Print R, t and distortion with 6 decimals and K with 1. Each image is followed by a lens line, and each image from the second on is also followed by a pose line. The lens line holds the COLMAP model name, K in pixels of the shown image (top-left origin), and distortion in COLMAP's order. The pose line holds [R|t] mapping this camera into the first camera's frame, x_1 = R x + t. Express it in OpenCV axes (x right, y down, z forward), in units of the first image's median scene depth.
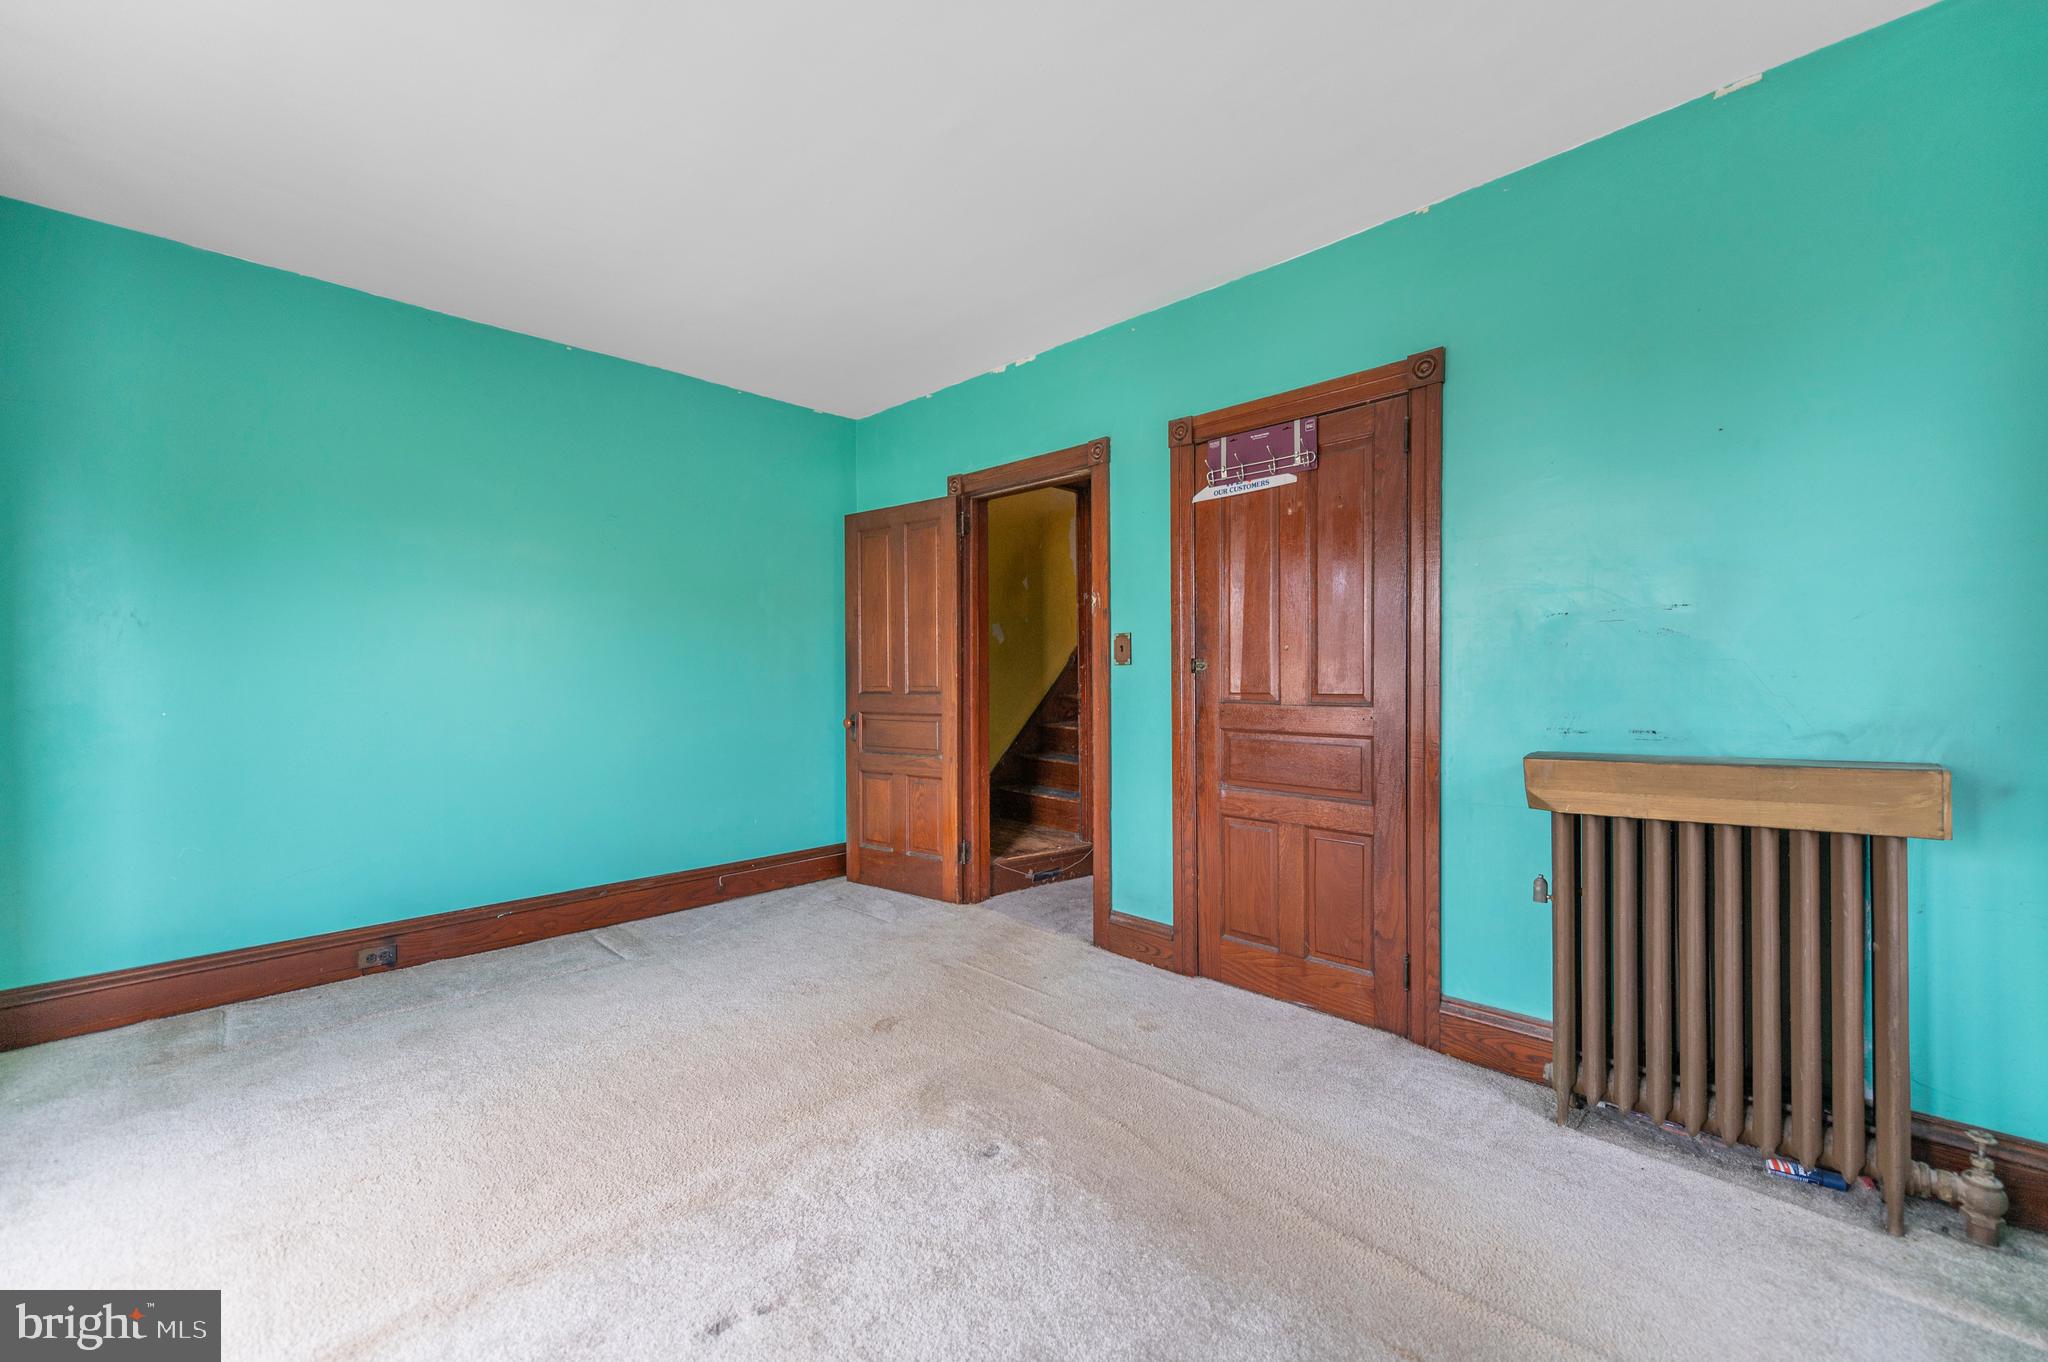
lens RADIAL K [[807.4, 0, 1030.8], [0, 807.4, 666.7], [0, 0, 1]] dist [0.017750, -0.005262]
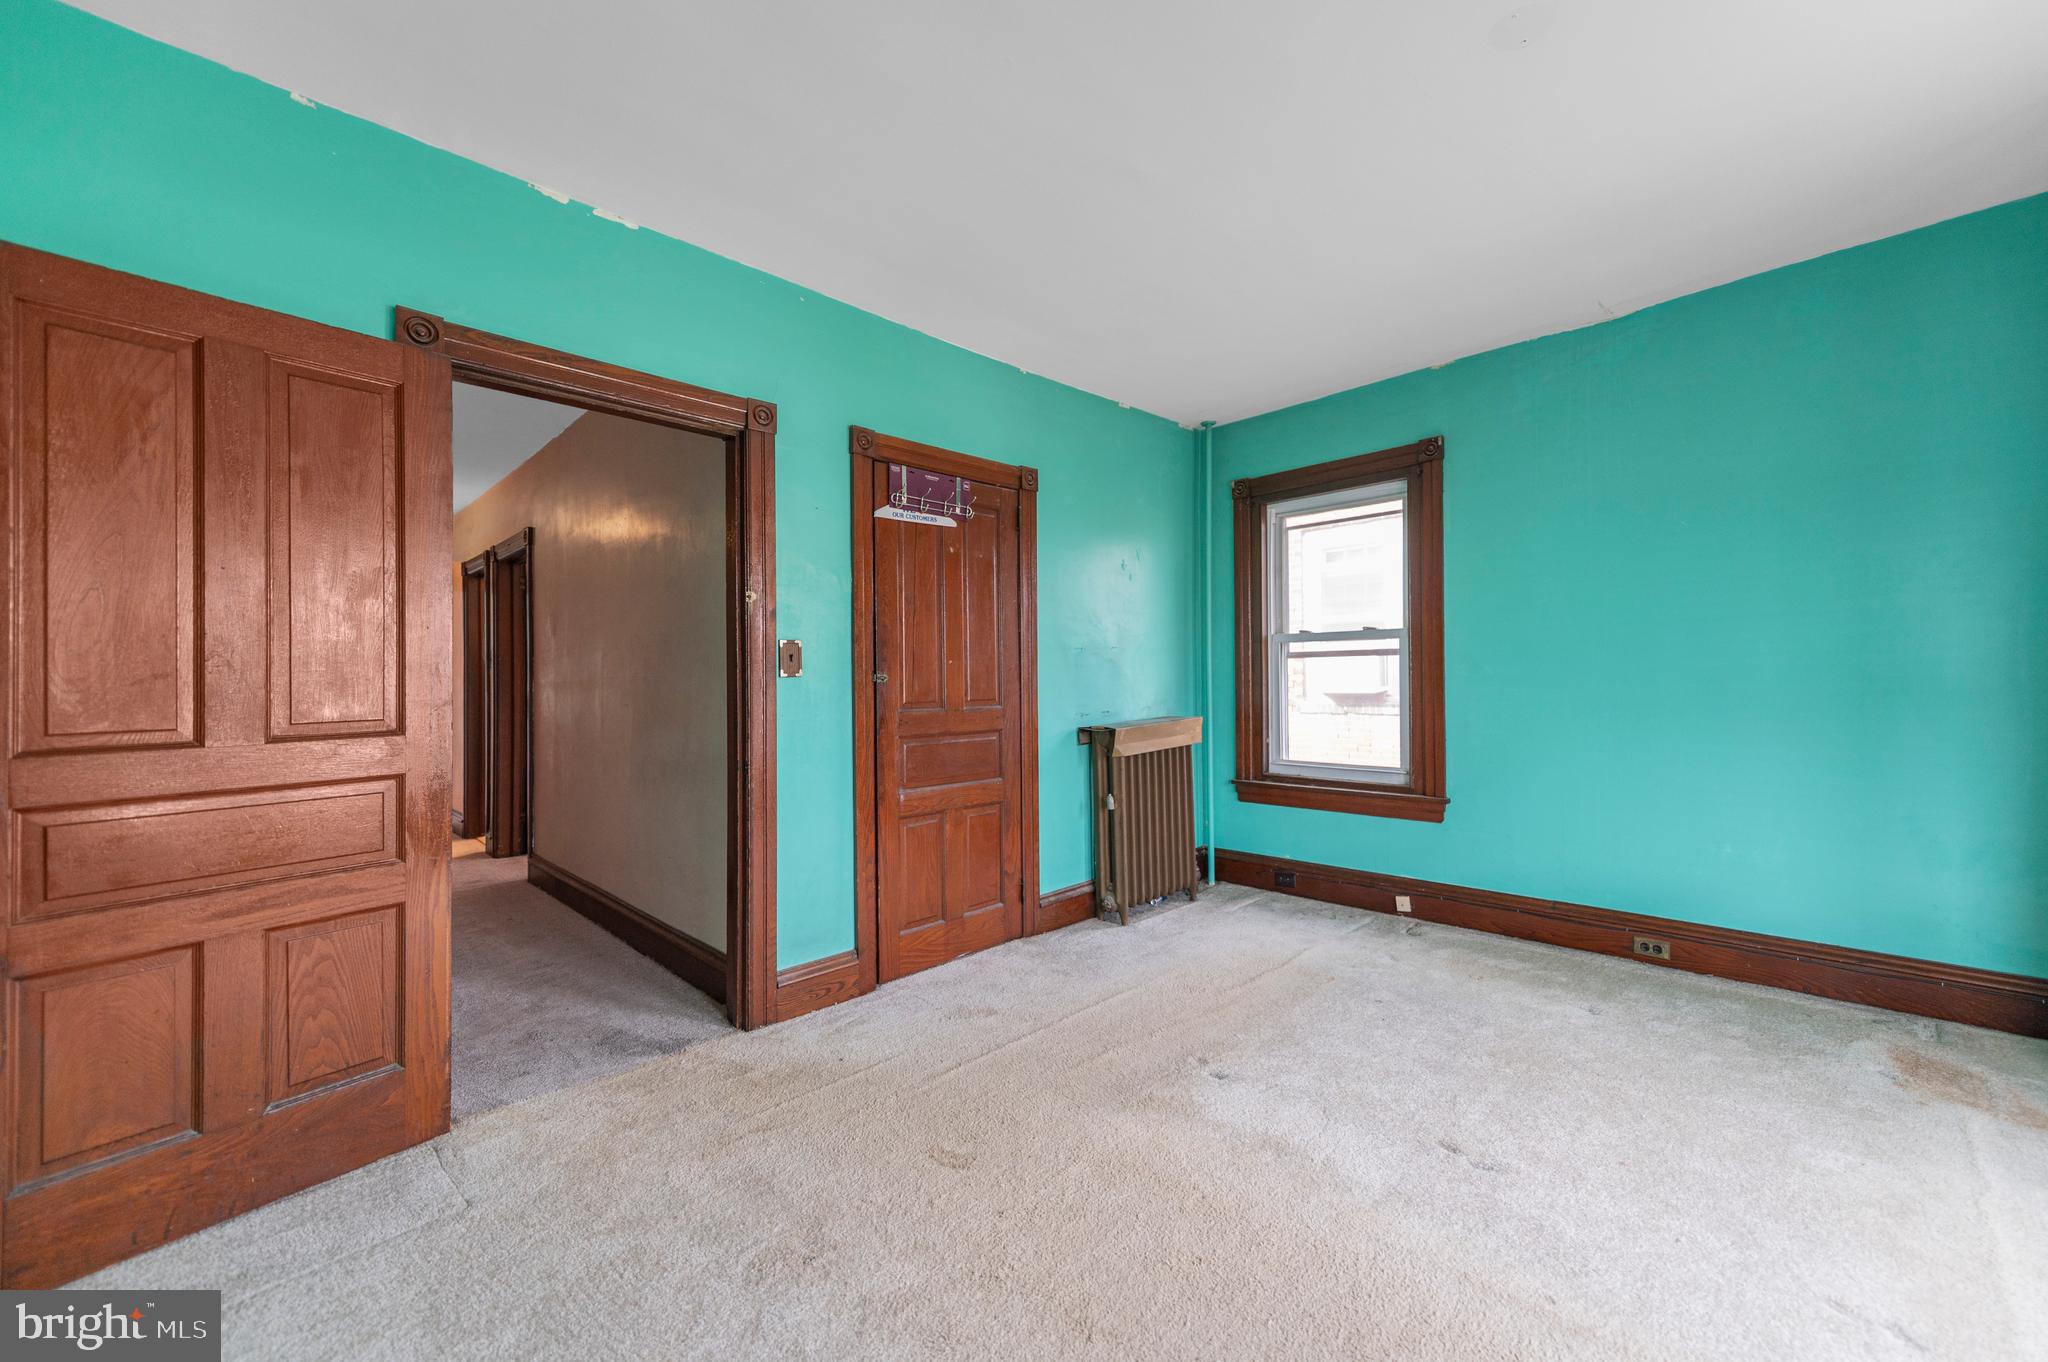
lens RADIAL K [[807.4, 0, 1030.8], [0, 807.4, 666.7], [0, 0, 1]] dist [0.017750, -0.005262]
pose [[0.017143, 0.018942, 0.999674, -0.835408], [0.008445, 0.999782, -0.019089, 0.006004], [-0.999817, 0.008769, 0.016979, 0.821664]]
